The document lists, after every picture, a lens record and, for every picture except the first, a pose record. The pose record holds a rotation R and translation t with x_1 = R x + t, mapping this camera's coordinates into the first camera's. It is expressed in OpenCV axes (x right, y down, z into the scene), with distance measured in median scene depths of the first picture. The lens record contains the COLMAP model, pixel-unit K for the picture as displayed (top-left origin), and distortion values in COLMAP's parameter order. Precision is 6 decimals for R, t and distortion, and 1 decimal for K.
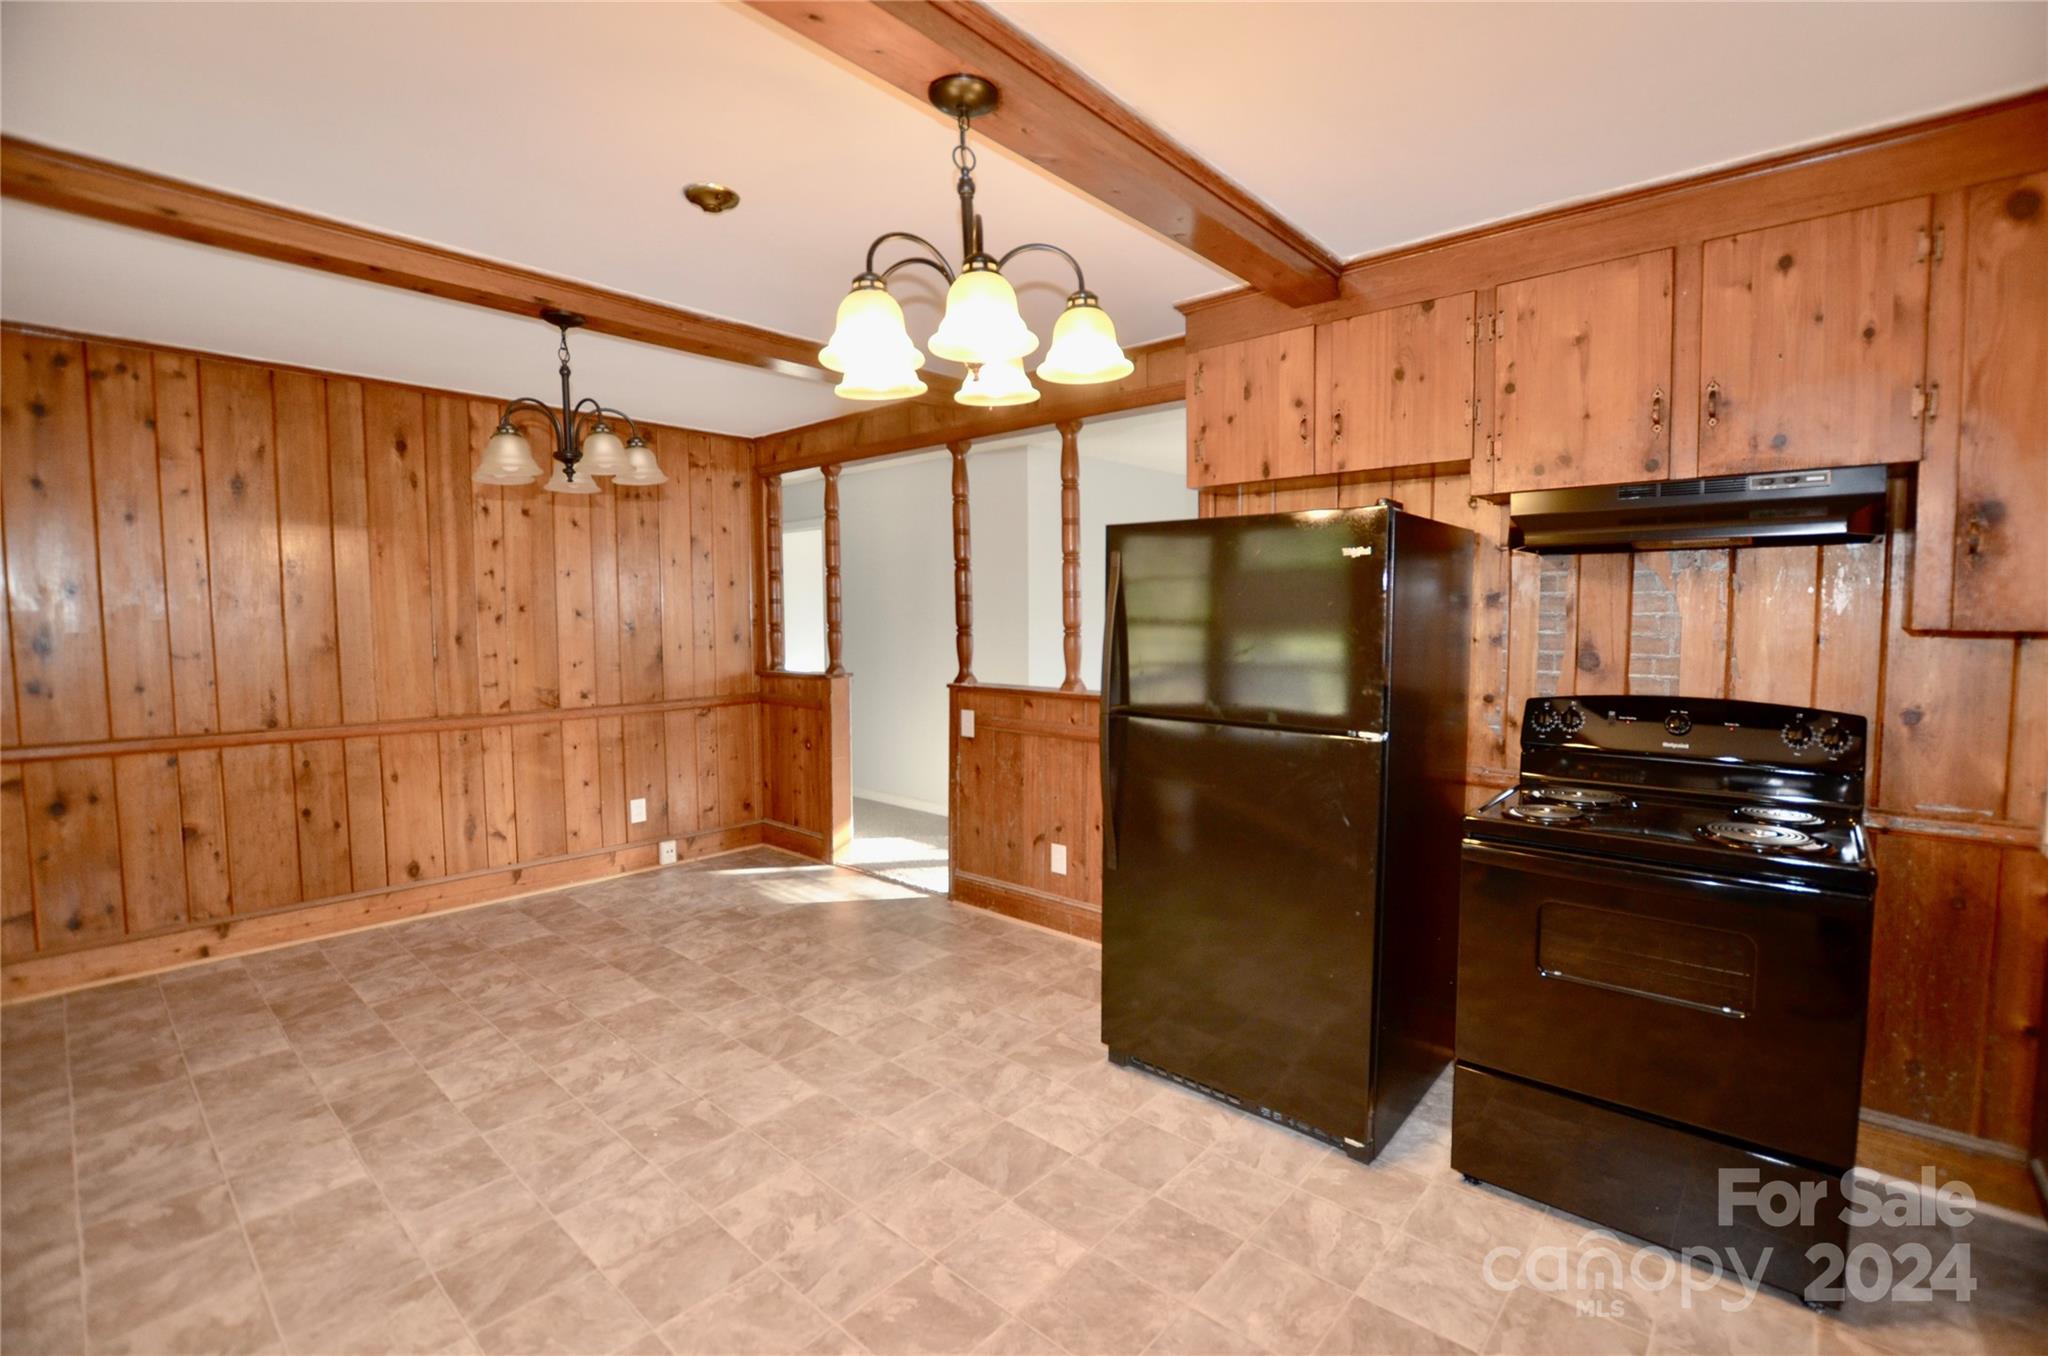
lens RADIAL K [[912.3, 0, 1020.1], [0, 912.3, 670.3], [0, 0, 1]] dist [0.094977, -0.000169]
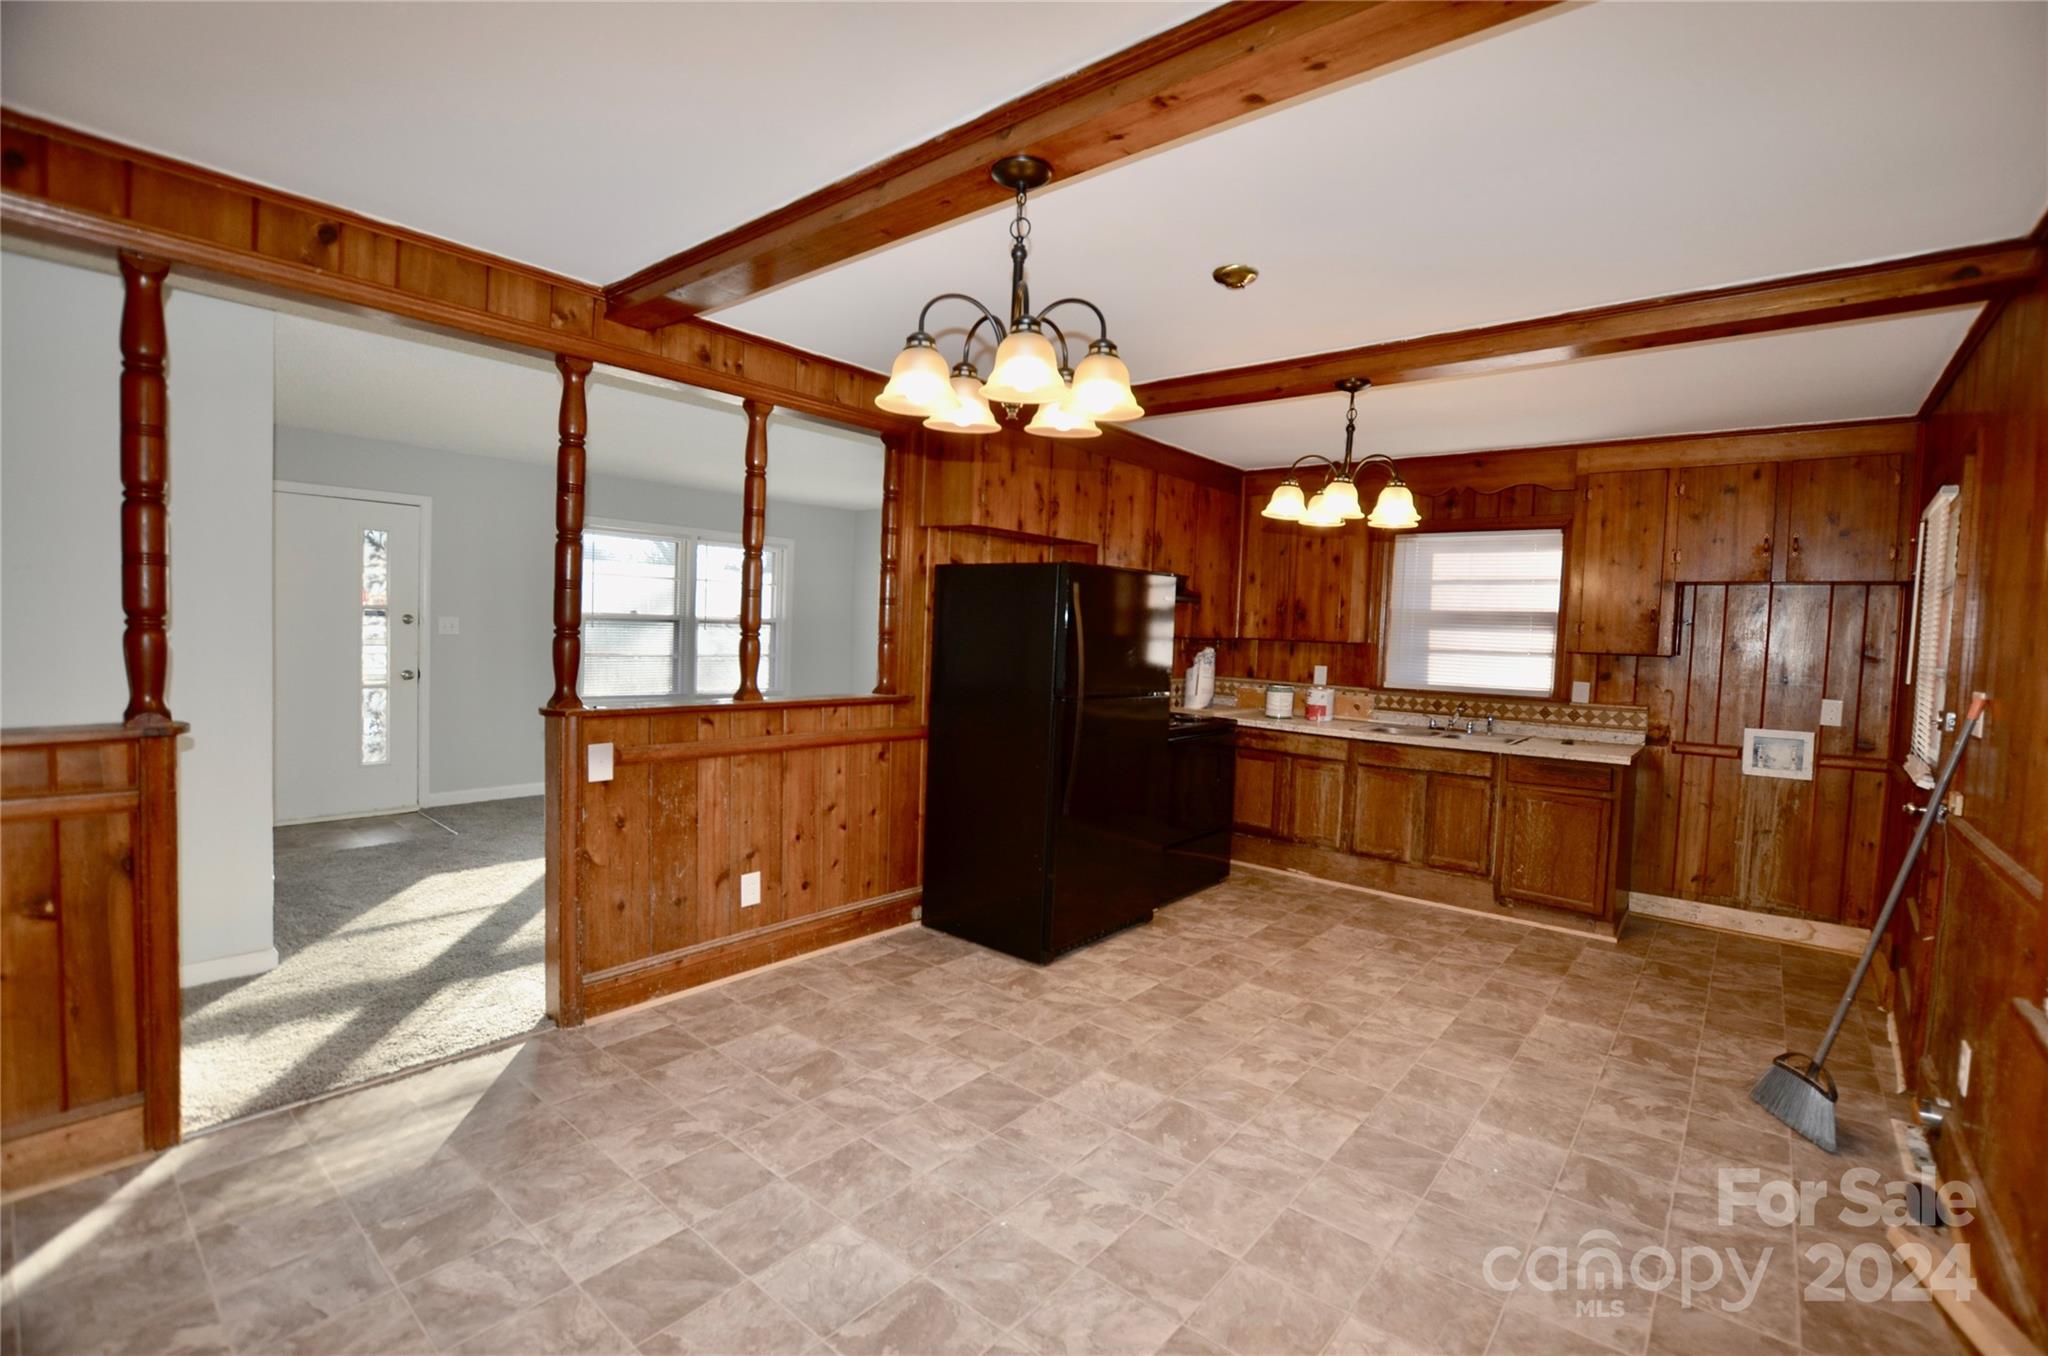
lens RADIAL K [[888.2, 0, 1035.4], [0, 888.2, 677.7], [0, 0, 1]] dist [-0.016934, -0.000218]
pose [[-0.035699, -0.054437, 0.997879, -0.856767], [0.023577, 0.998192, 0.055298, -0.043240], [-0.999084, 0.025501, -0.034351, 0.779745]]
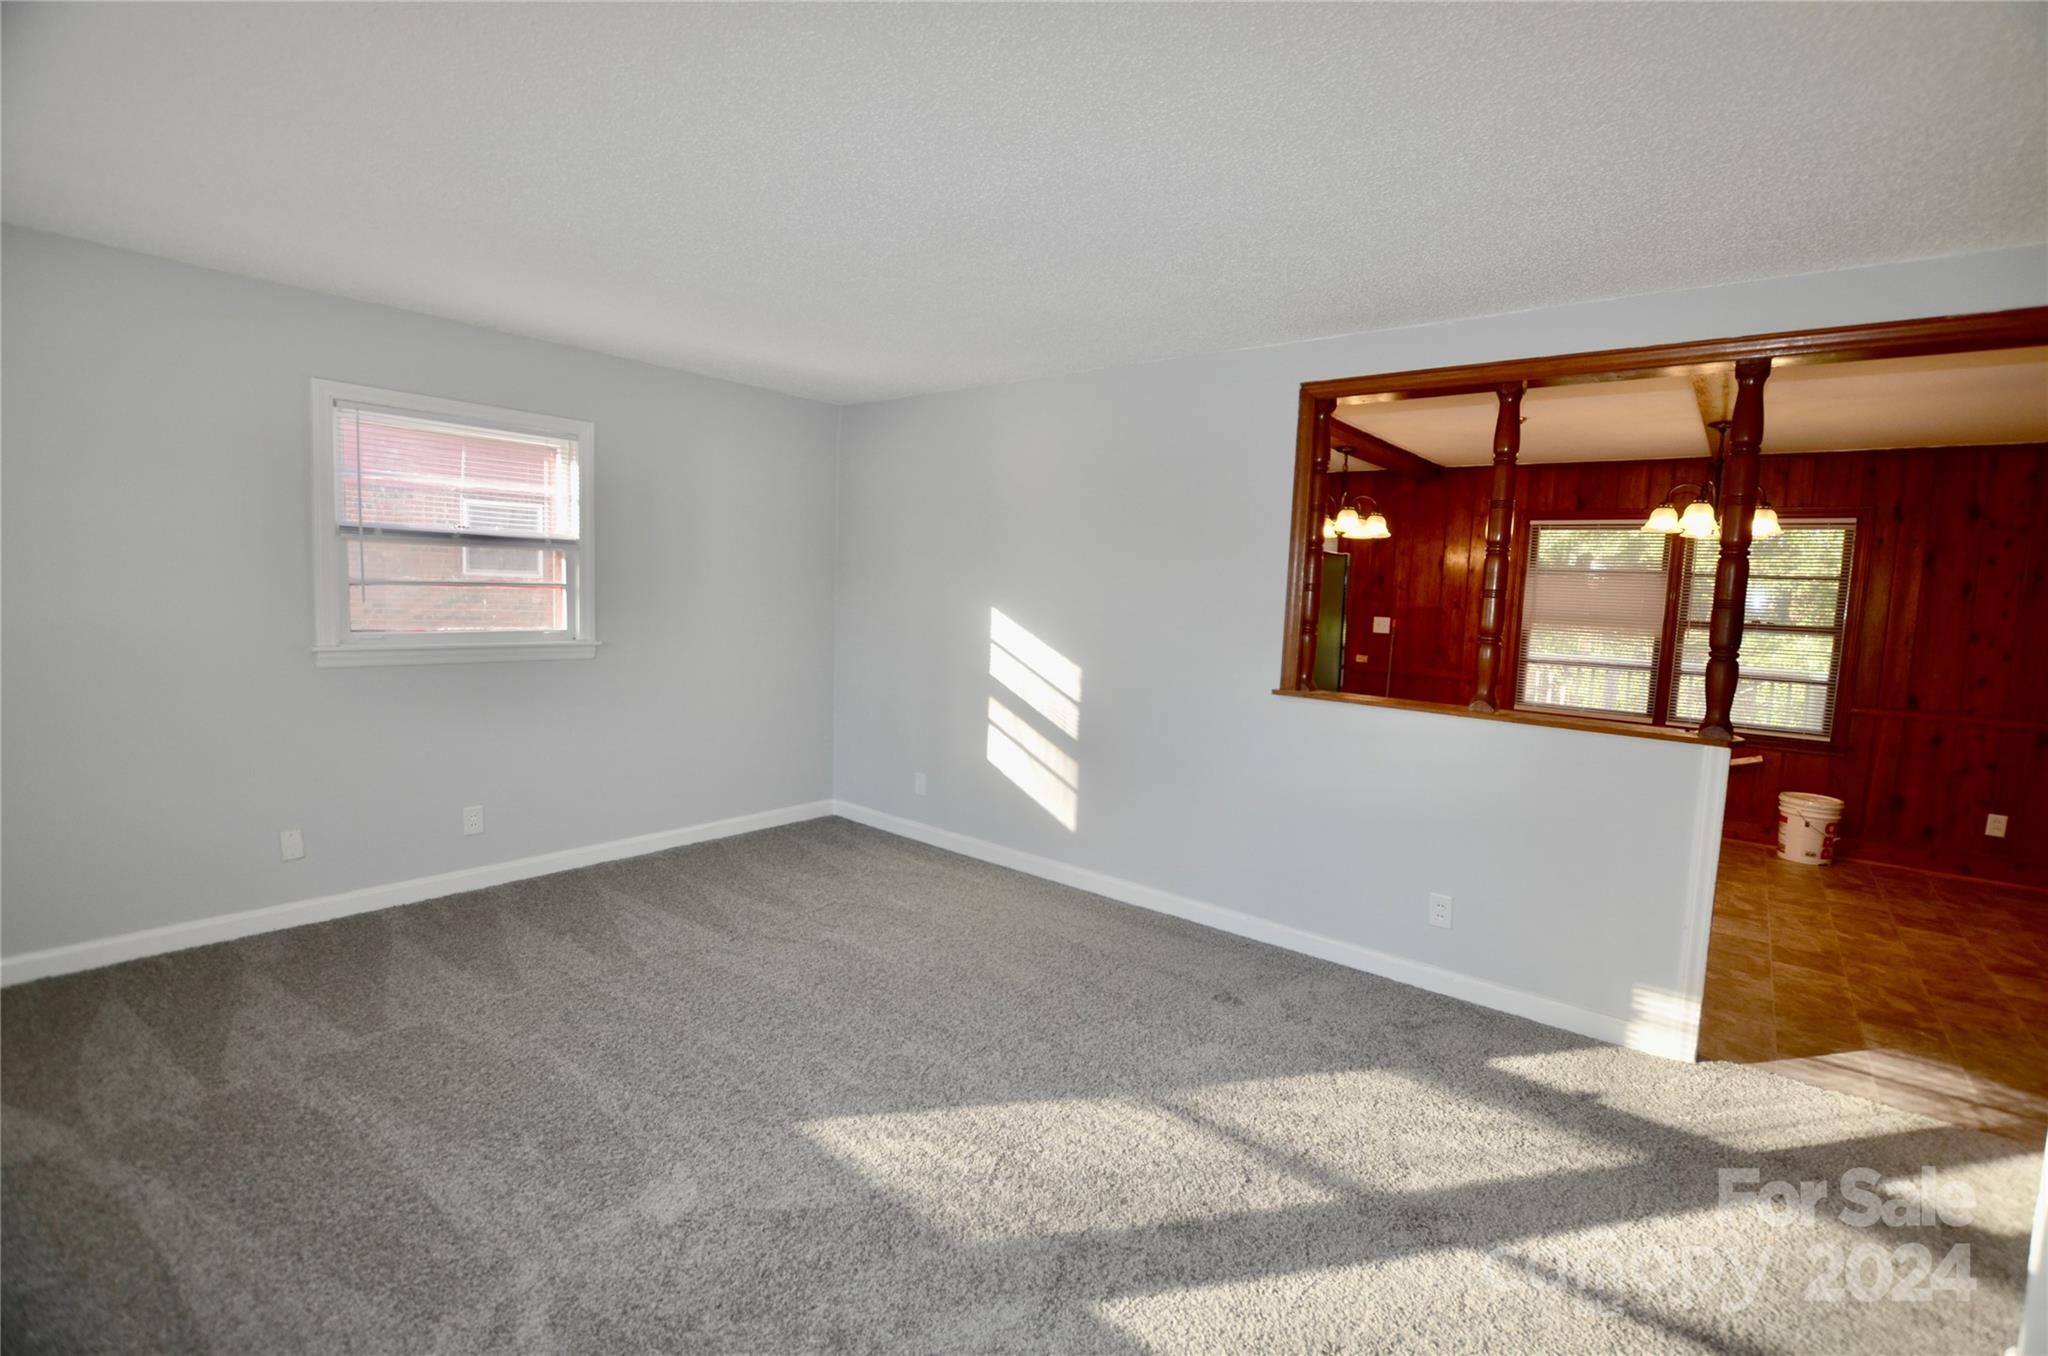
lens RADIAL K [[888.2, 0, 1035.4], [0, 888.2, 677.7], [0, 0, 1]] dist [-0.016934, -0.000218]
pose [[-0.997740, -0.040891, -0.053317, 0.533399], [-0.048790, 0.986478, 0.156460, -0.118113], [0.046198, 0.158708, -0.986244, 1.849695]]
